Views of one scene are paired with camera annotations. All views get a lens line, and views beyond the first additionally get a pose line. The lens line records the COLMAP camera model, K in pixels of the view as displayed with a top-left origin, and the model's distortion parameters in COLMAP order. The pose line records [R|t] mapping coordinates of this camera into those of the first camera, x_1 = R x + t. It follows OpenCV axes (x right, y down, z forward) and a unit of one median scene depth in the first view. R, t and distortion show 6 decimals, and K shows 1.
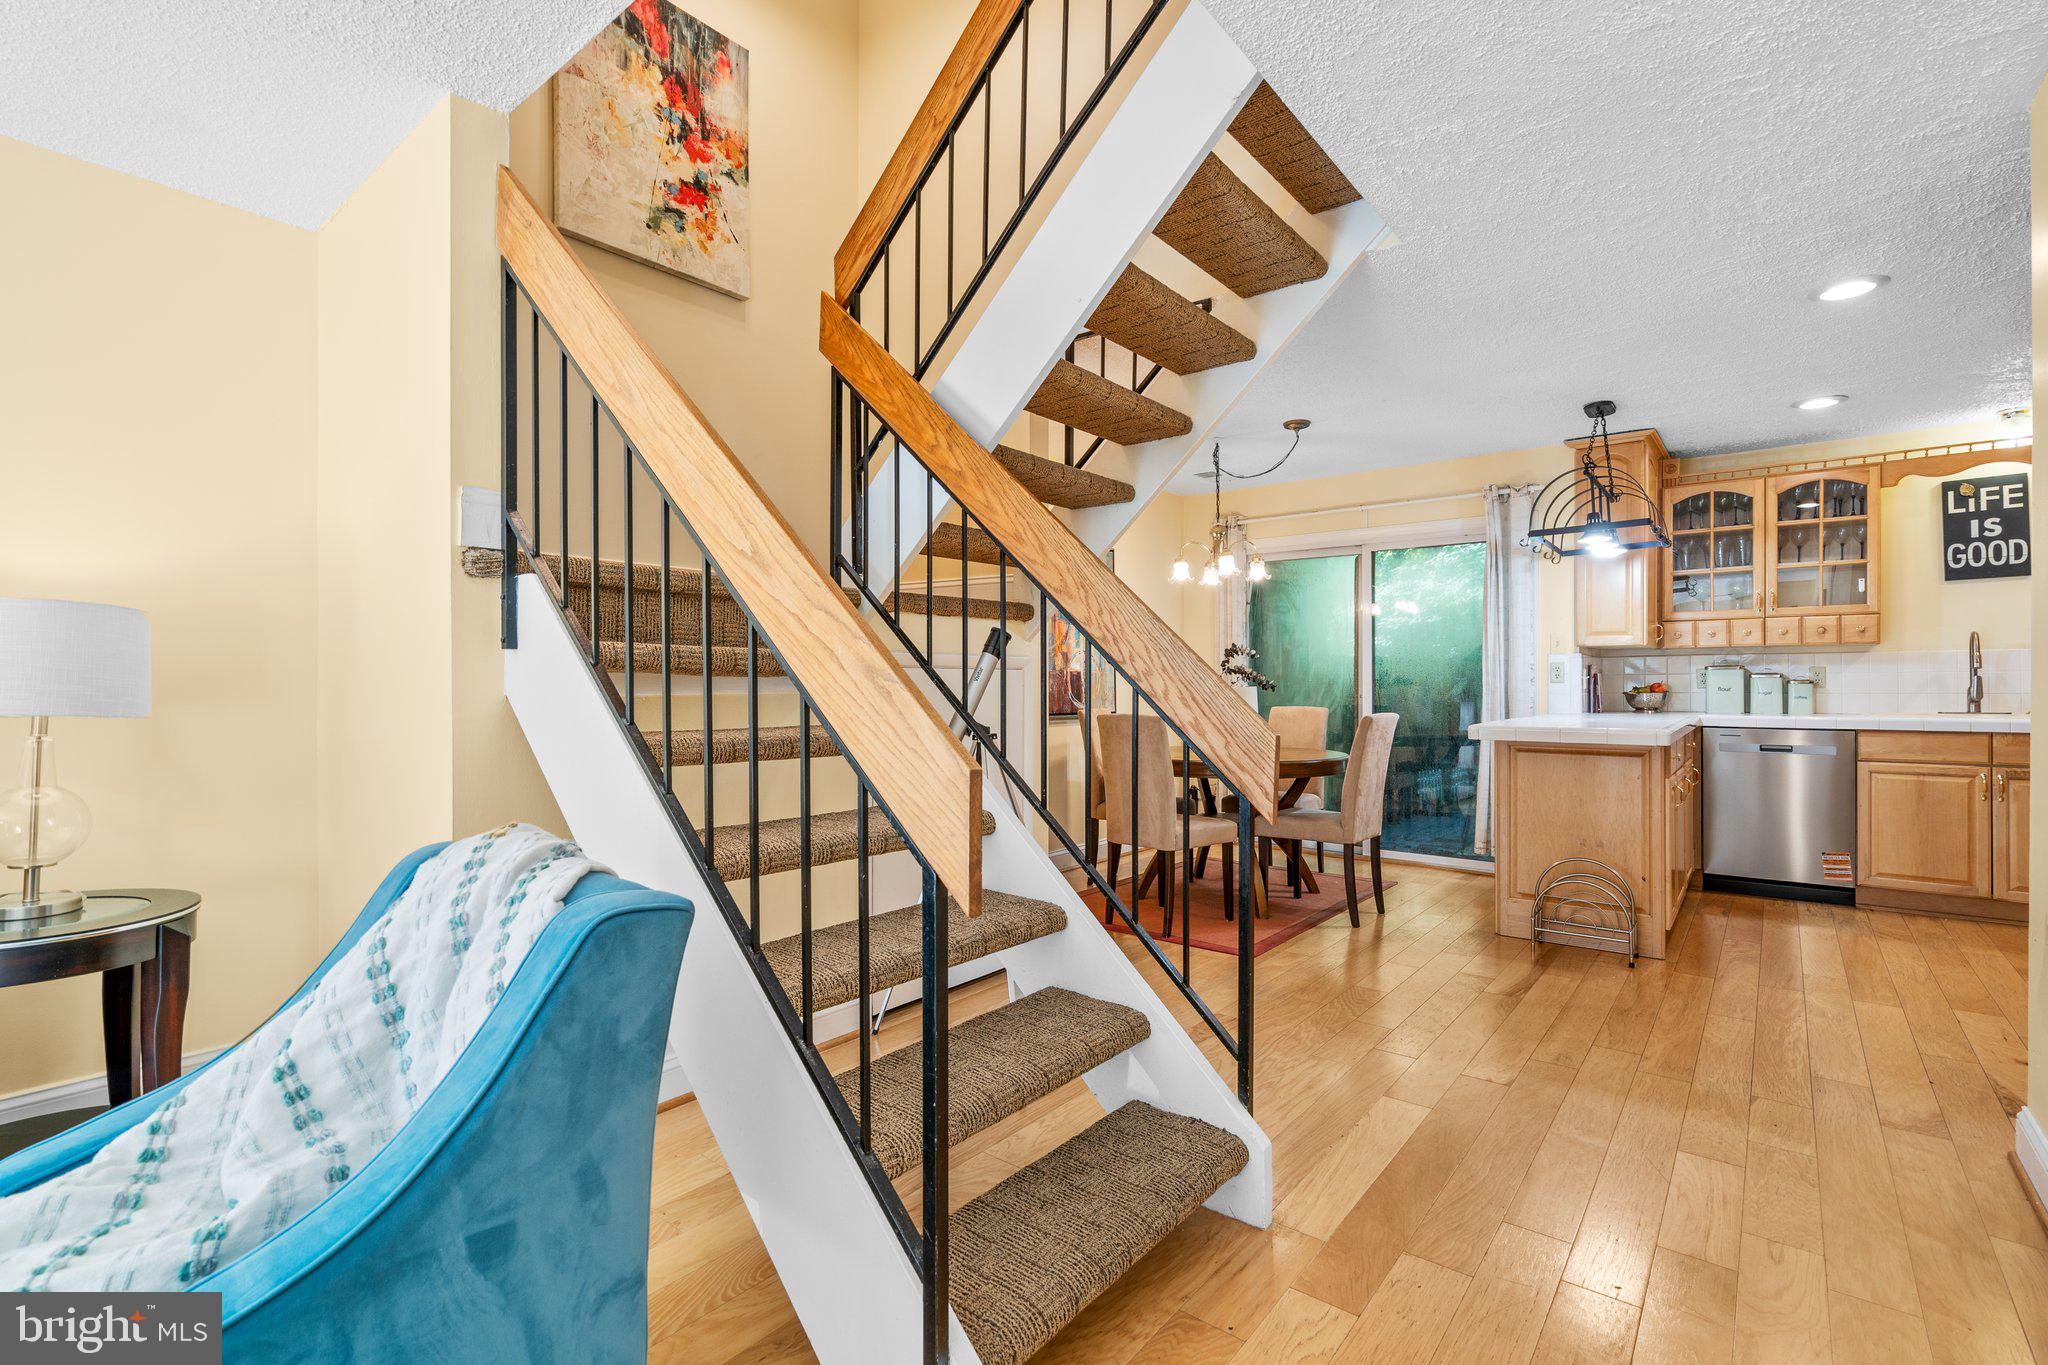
lens RADIAL K [[947.8, 0, 990.7], [0, 947.8, 681.9], [0, 0, 1]] dist [-0.001809, -0.000919]
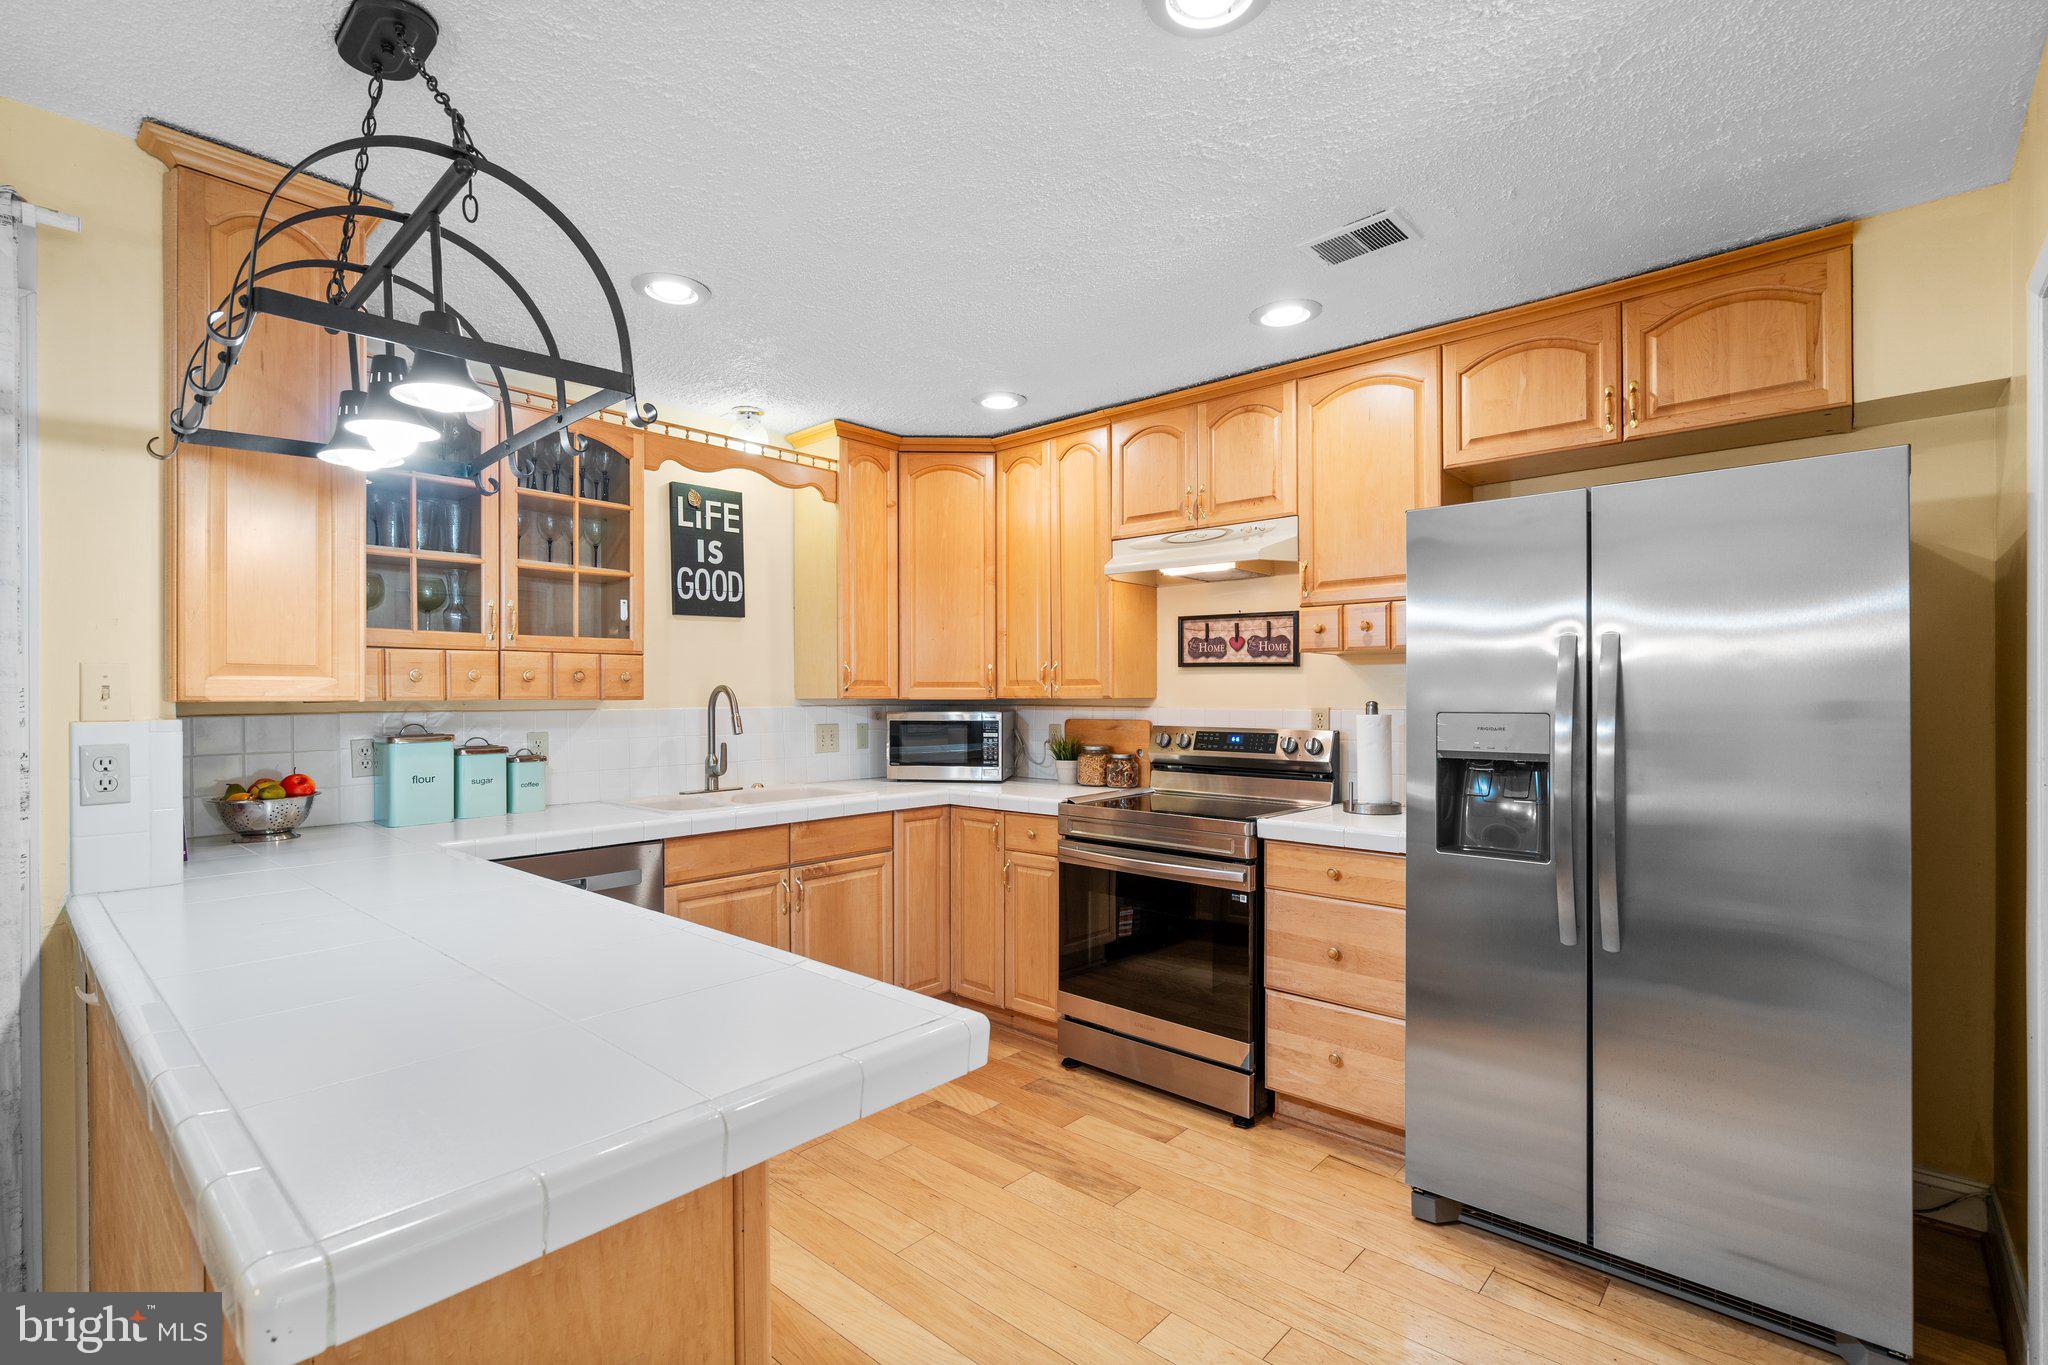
lens RADIAL K [[923.7, 0, 1014.8], [0, 923.7, 695.0], [0, 0, 1]] dist [0.000051, -0.000191]
pose [[0.042413, 0.002431, 0.999097, 0.296324], [0.002065, 0.999995, -0.002521, -0.041588], [-0.999098, 0.002170, 0.042408, 0.711131]]
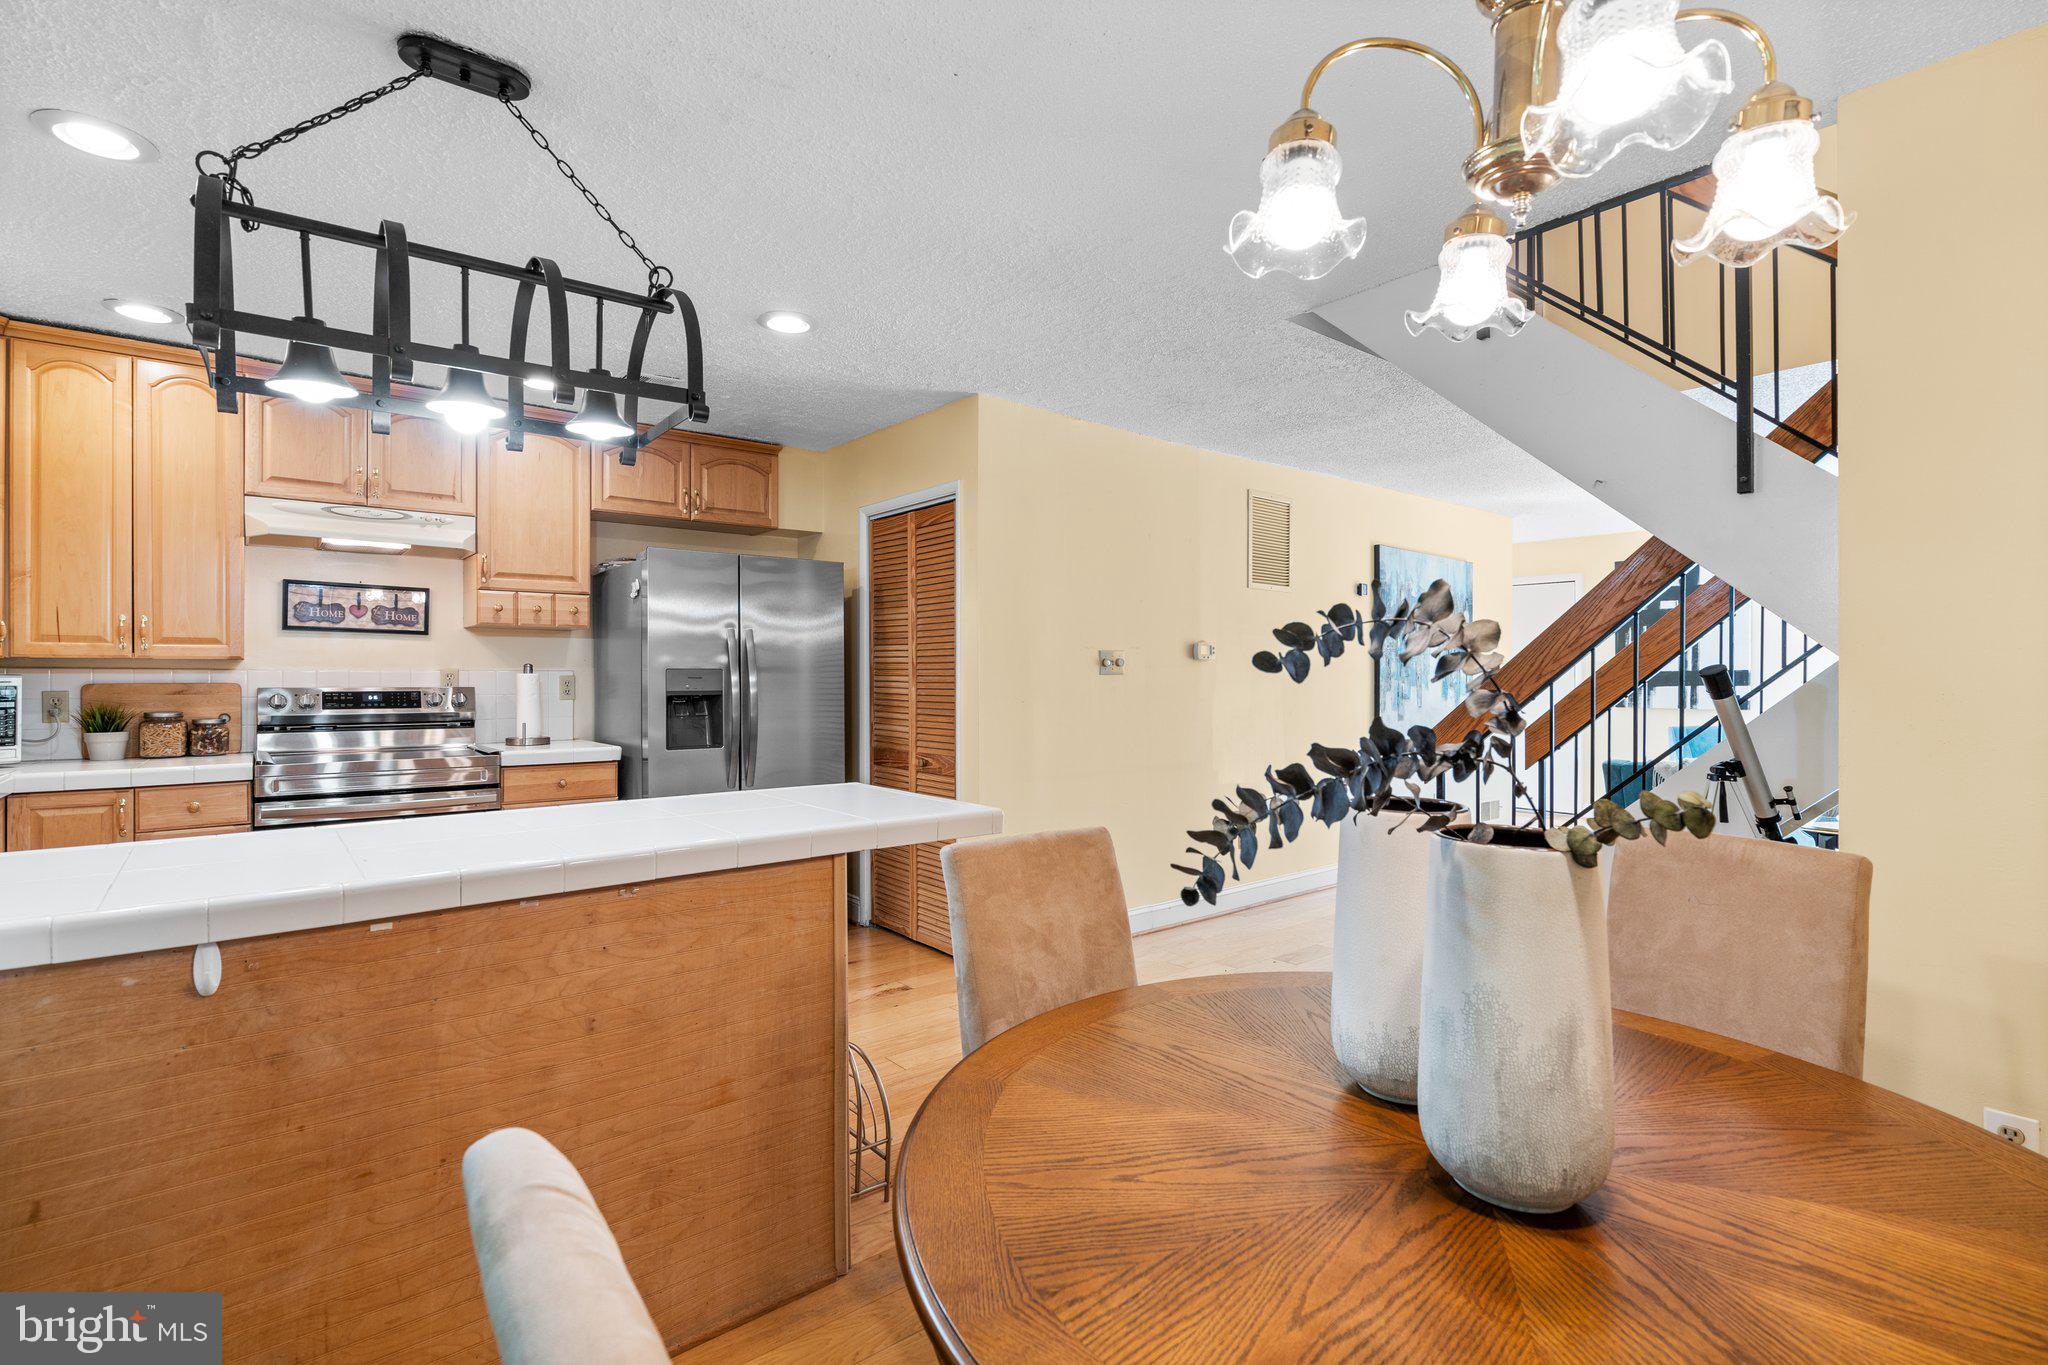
lens RADIAL K [[944.3, 0, 1015.5], [0, 944.3, 672.4], [0, 0, 1]] dist [-0.000838, -0.000066]
pose [[-0.978062, 0.003082, 0.208292, 0.306592], [0.002244, 0.999988, -0.004262, -0.025544], [-0.208302, -0.003701, -0.978057, 1.259338]]
